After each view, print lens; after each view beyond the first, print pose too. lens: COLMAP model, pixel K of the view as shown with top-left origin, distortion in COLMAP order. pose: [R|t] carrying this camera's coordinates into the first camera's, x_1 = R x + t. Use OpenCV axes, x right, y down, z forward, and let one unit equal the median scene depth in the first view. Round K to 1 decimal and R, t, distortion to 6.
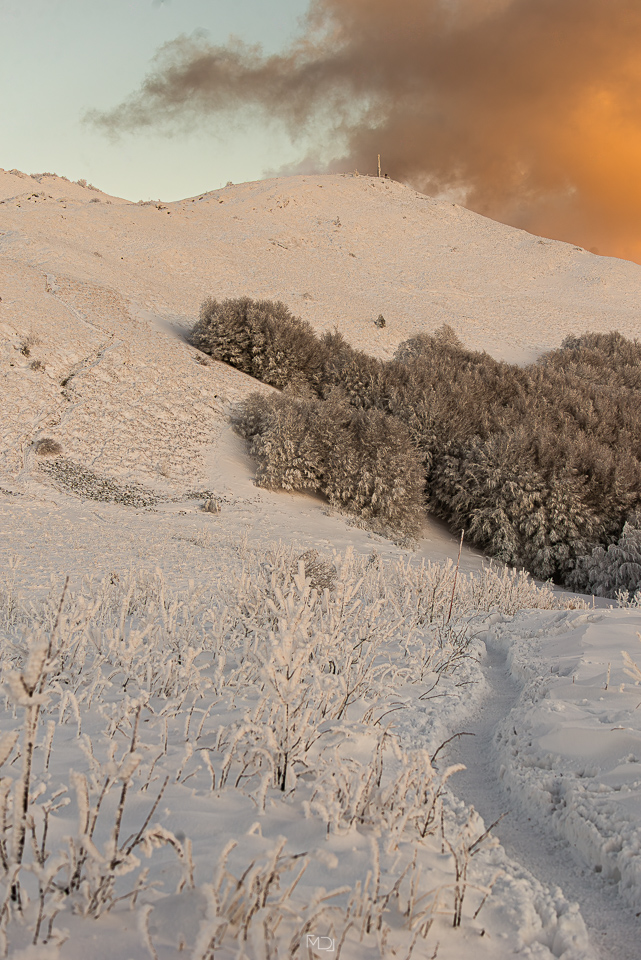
lens RADIAL K [[2003.4, 0, 284.6], [0, 2003.4, 480.1], [0, 0, 1]] dist [-0.010062, -0.084111]
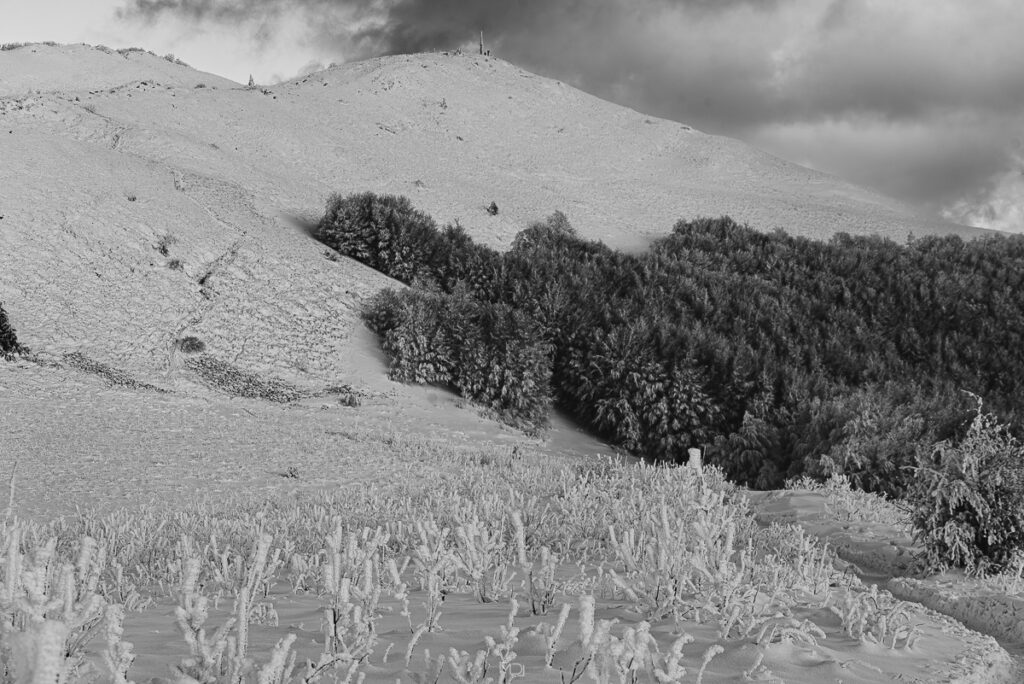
lens RADIAL K [[2136.9, 0, 512.0], [0, 2136.9, 342.0], [0, 0, 1]] dist [-0.010062, -0.084111]
pose [[0.997742, -0.008635, 0.066603, -0.023364], [0.009248, 0.999918, -0.008902, -0.005788], [-0.066520, 0.009498, 0.997740, -0.097293]]
